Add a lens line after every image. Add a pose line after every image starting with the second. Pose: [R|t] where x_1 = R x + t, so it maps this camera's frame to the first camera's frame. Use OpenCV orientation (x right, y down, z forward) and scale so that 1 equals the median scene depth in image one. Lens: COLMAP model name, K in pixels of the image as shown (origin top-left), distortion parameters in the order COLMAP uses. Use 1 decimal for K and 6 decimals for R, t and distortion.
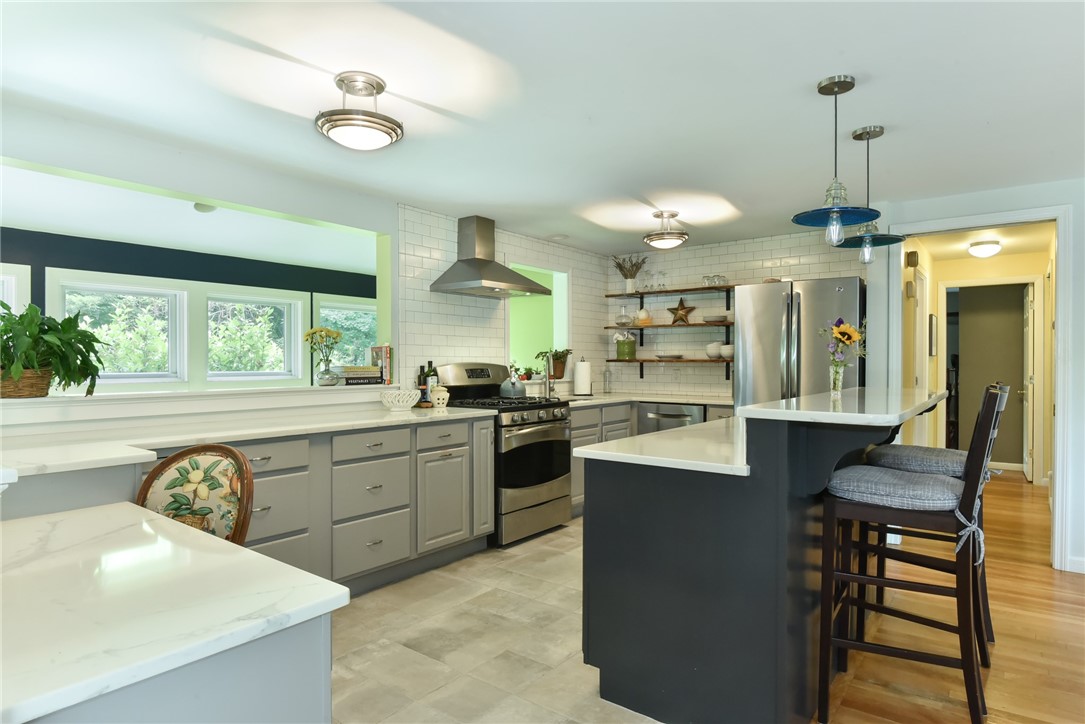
lens RADIAL K [[609.5, 0, 542.5], [0, 609.5, 362.0], [0, 0, 1]] dist [-0.002987, -0.000615]
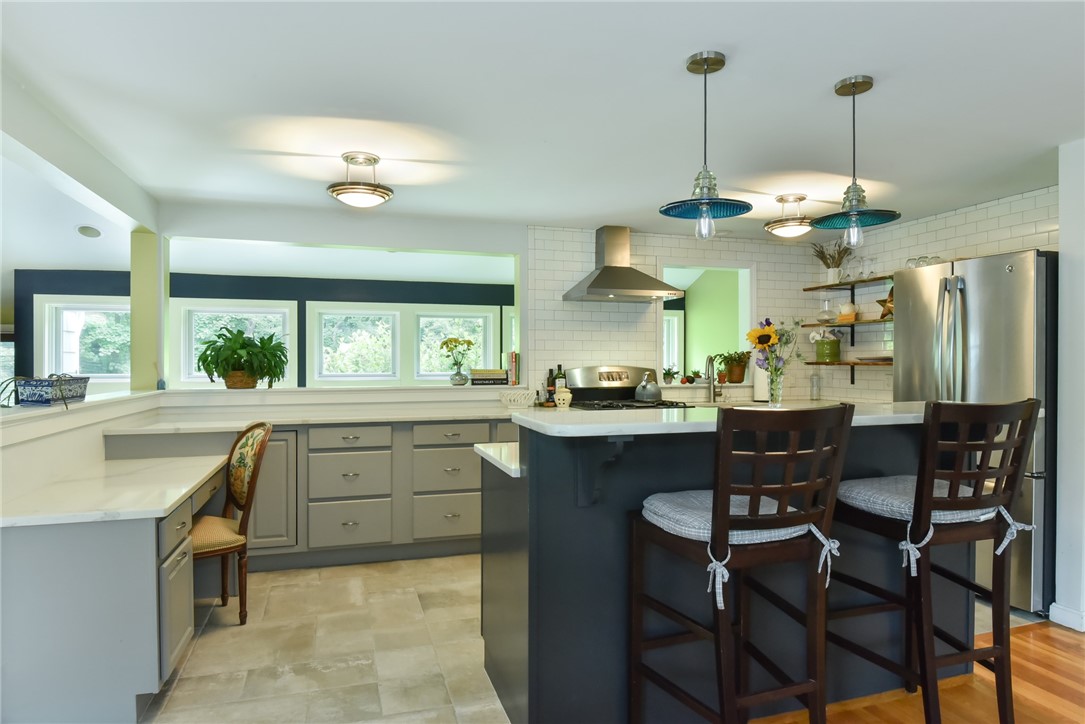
lens RADIAL K [[630.3, 0, 542.5], [0, 630.3, 362.0], [0, 0, 1]] dist [0.006862, 0.000135]
pose [[0.823567, -0.000848, -0.567218, 0.434151], [0.001071, 0.999999, 0.000059, -0.006419], [0.567218, -0.000656, 0.823568, 0.050715]]
